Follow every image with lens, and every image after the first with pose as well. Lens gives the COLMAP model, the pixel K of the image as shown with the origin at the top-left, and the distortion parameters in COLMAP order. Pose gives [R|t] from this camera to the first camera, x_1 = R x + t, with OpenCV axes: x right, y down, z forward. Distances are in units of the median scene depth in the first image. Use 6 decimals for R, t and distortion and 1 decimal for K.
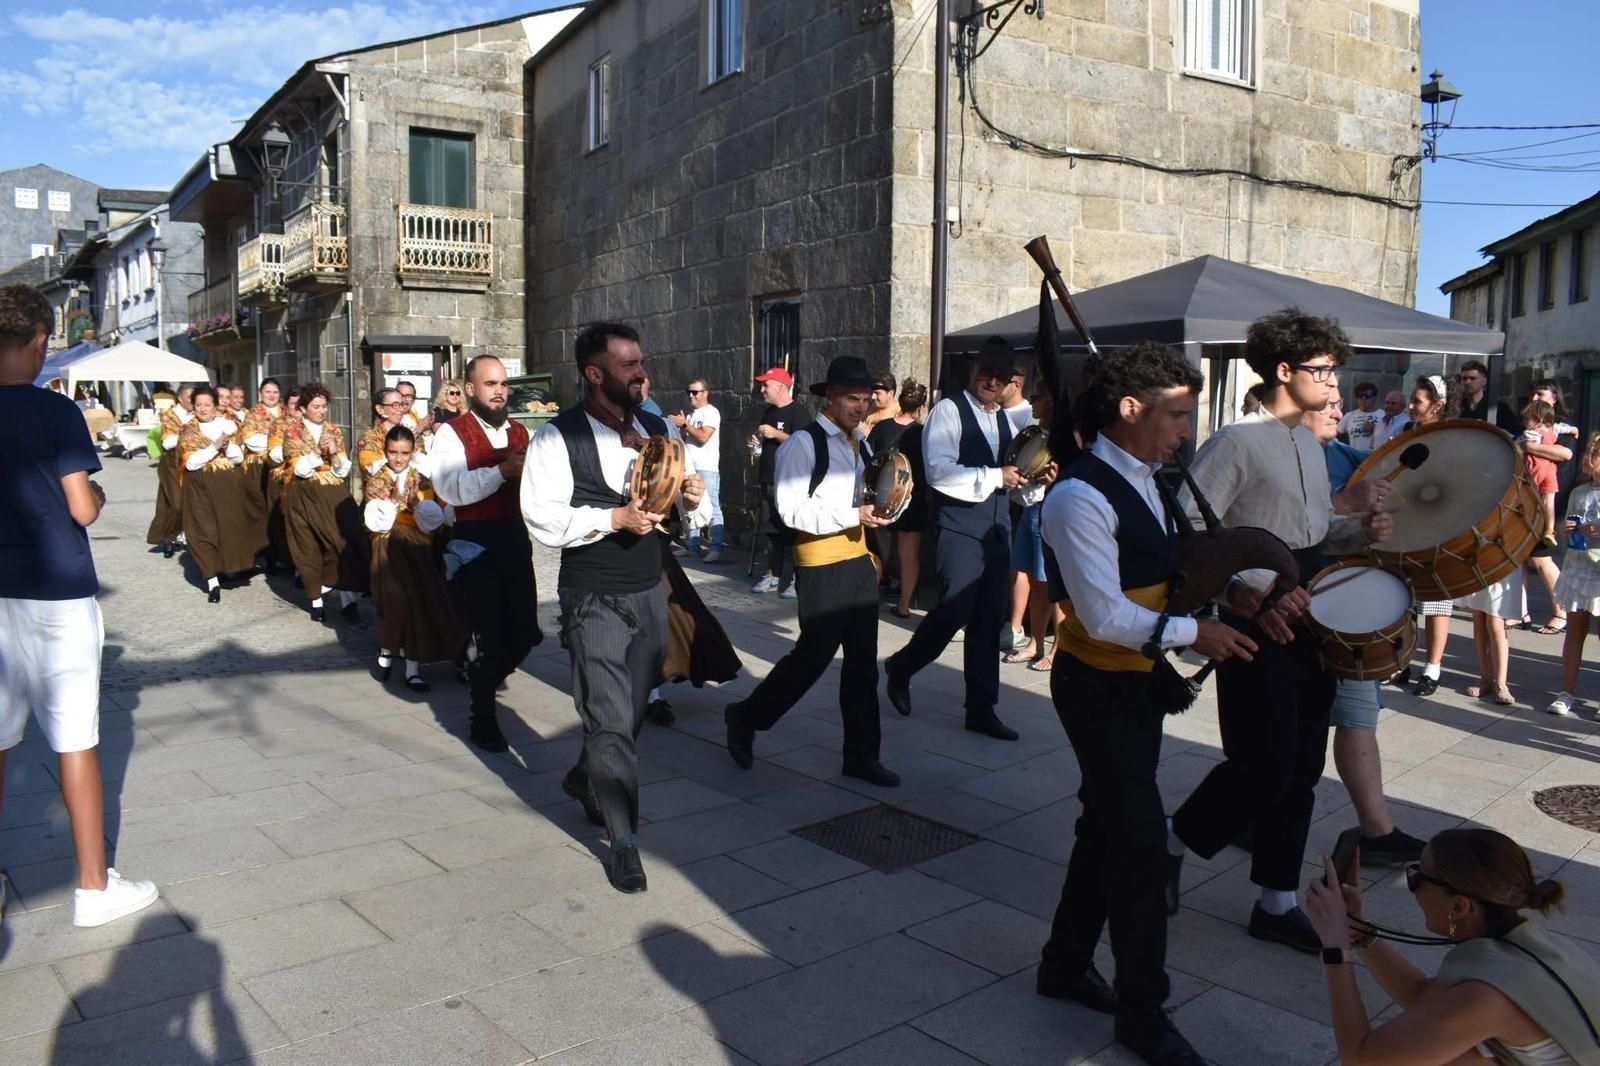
lens RADIAL K [[1267.0, 0, 800.0], [0, 1267.0, 533.0], [0, 0, 1]] dist [-0.104898, 0.031514]
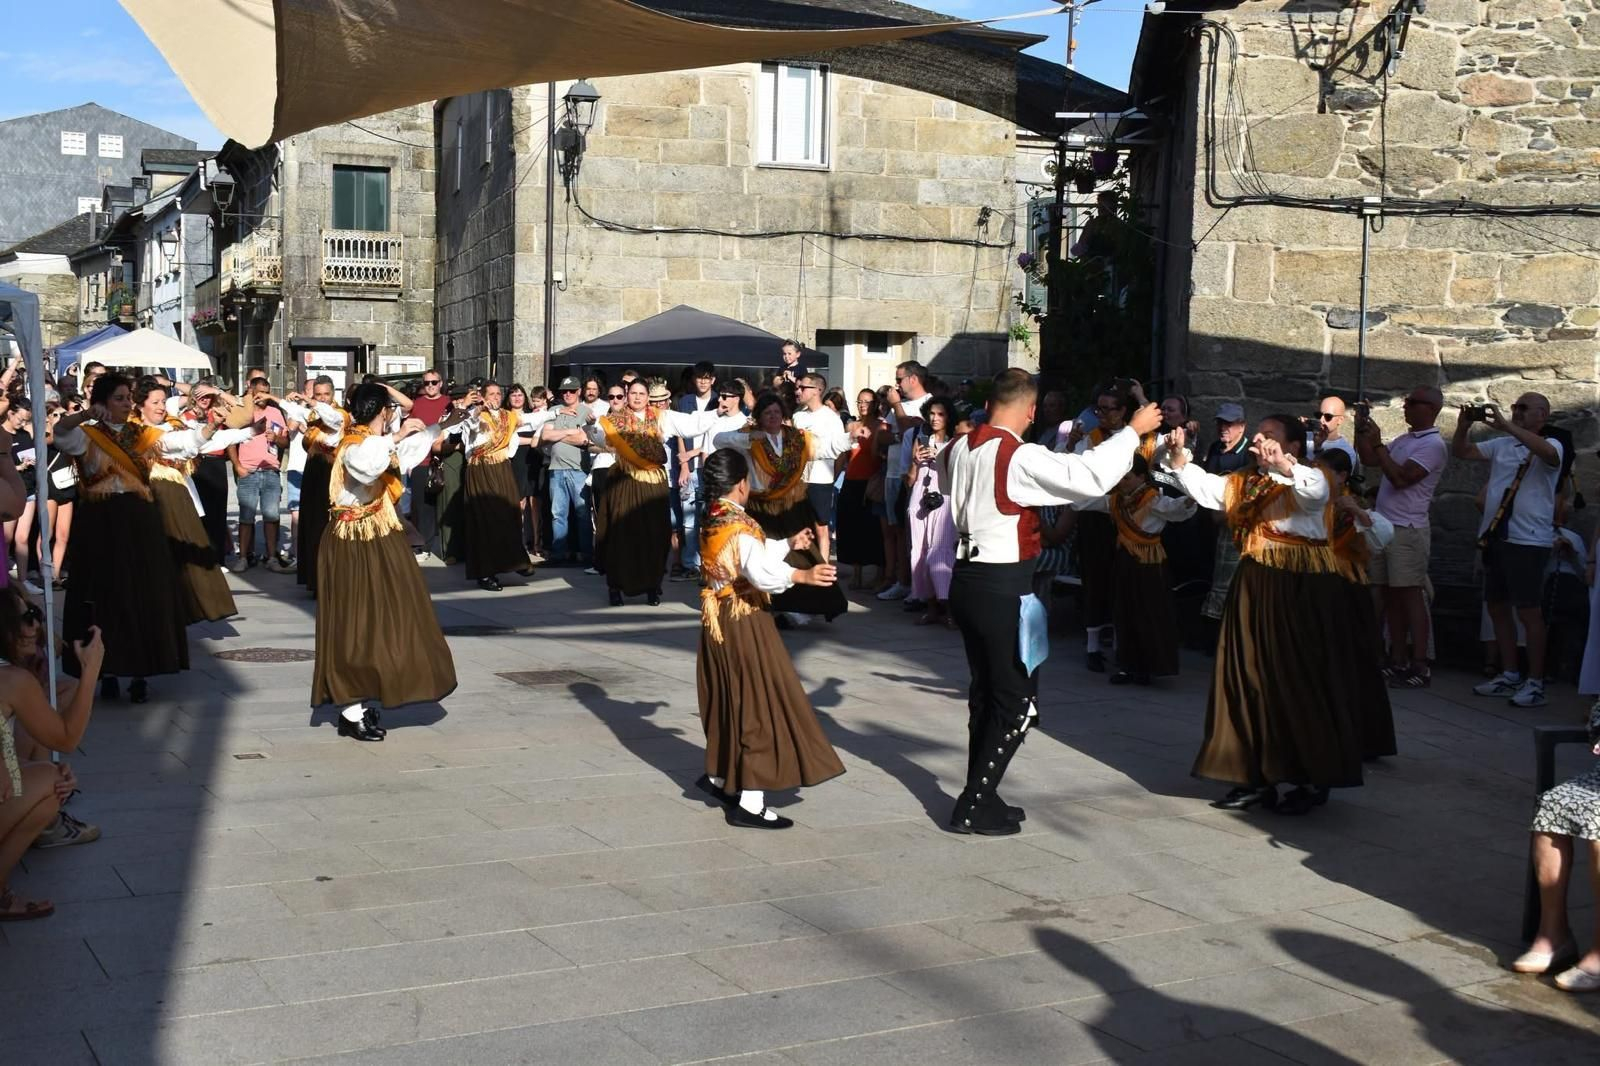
lens RADIAL K [[2018.6, 0, 800.0], [0, 2018.6, 533.0], [0, 0, 1]] dist [-0.054876, 0.045361]
pose [[0.974743, 0.026837, -0.221711, 0.772476], [-0.034800, 0.998879, -0.032087, 0.105953], [0.220601, 0.038992, 0.974584, -1.072376]]
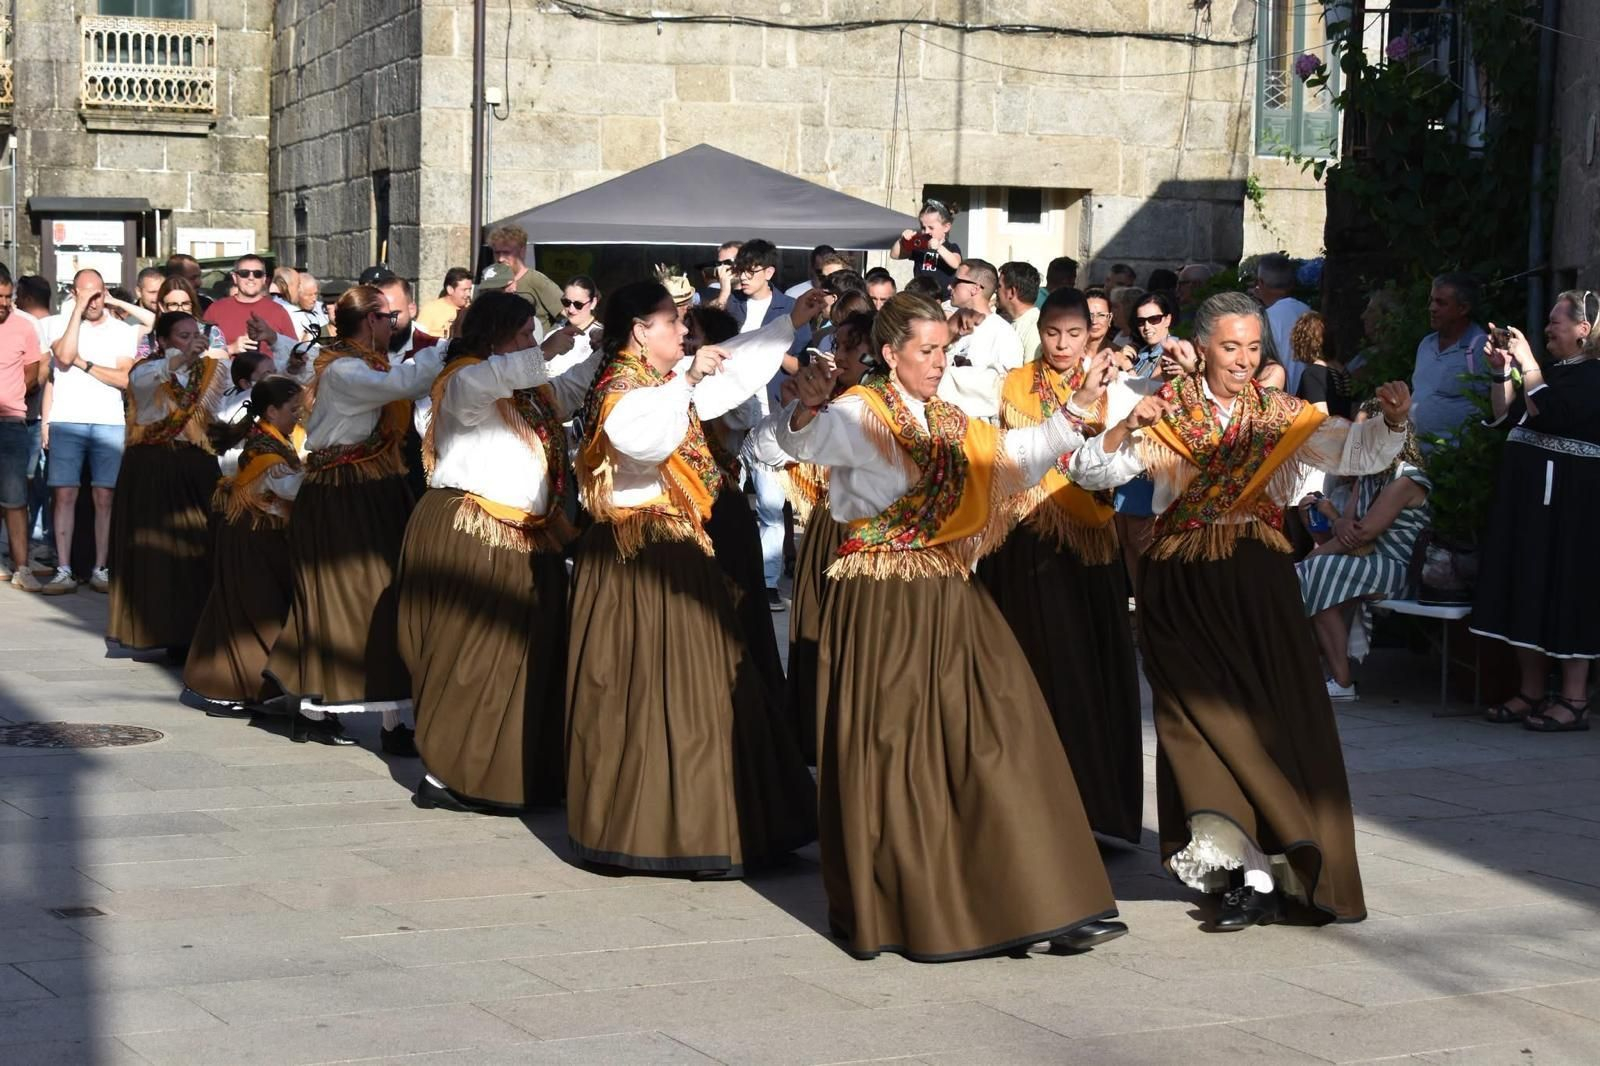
lens RADIAL K [[3349.0, 0, 800.0], [0, 3349.0, 533.0], [0, 0, 1]] dist [0.029557, 0.142862]
pose [[0.972556, 0.027548, -0.231031, 0.731012], [-0.035027, 0.998985, -0.028333, 0.104571], [0.230016, 0.035648, 0.972534, -1.066566]]
